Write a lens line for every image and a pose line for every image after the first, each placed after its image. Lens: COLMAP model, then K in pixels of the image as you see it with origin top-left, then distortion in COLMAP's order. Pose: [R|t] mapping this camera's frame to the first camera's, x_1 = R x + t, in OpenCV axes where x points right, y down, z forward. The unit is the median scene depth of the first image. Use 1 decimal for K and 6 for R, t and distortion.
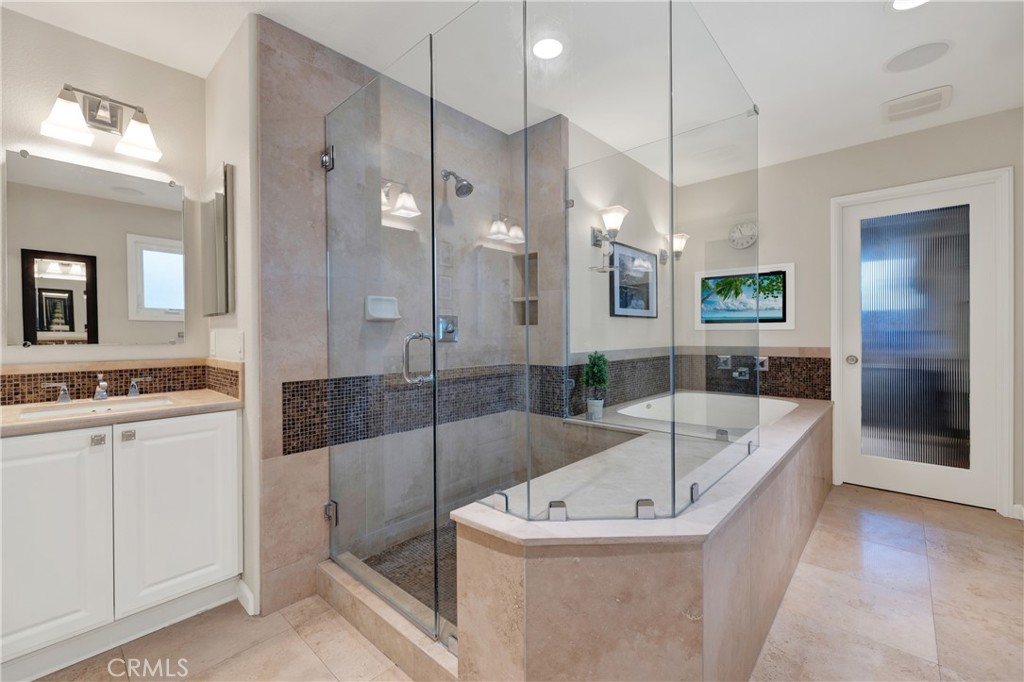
lens RADIAL K [[425.9, 0, 512.8], [0, 425.9, 336.9], [0, 0, 1]] dist [-0.000132, 0.000312]
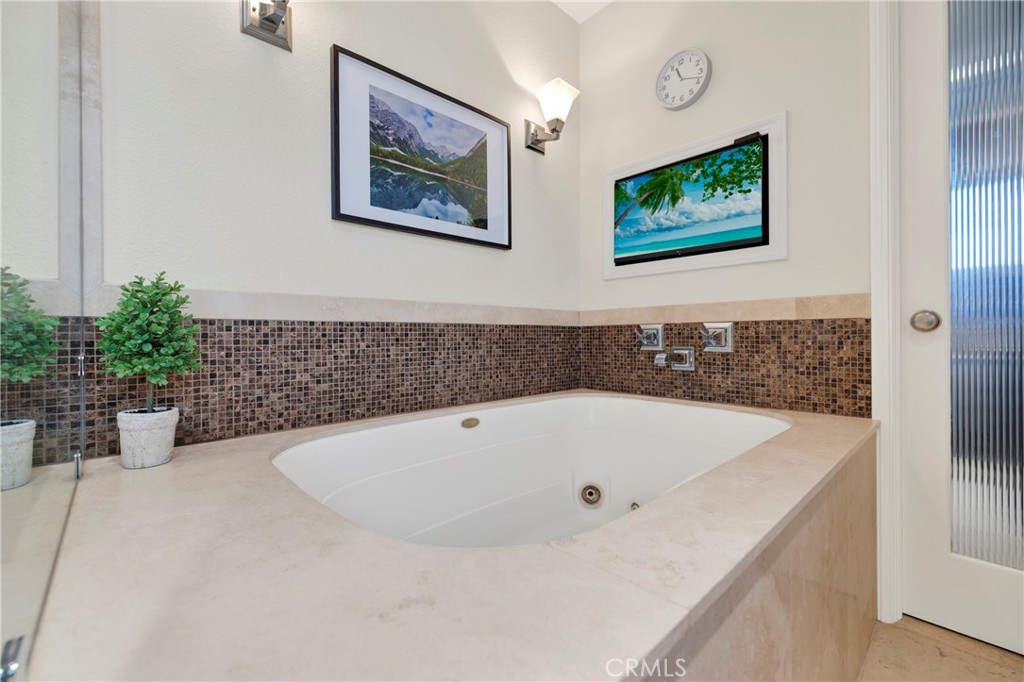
lens RADIAL K [[425.9, 0, 511.3], [0, 425.9, 340.5], [0, 0, 1]] dist [-0.000132, 0.000312]
pose [[0.995670, 0.005133, -0.092820, 0.405304], [-0.006212, 0.999916, -0.011339, 0.074769], [0.092754, 0.011866, 0.995618, 0.514463]]
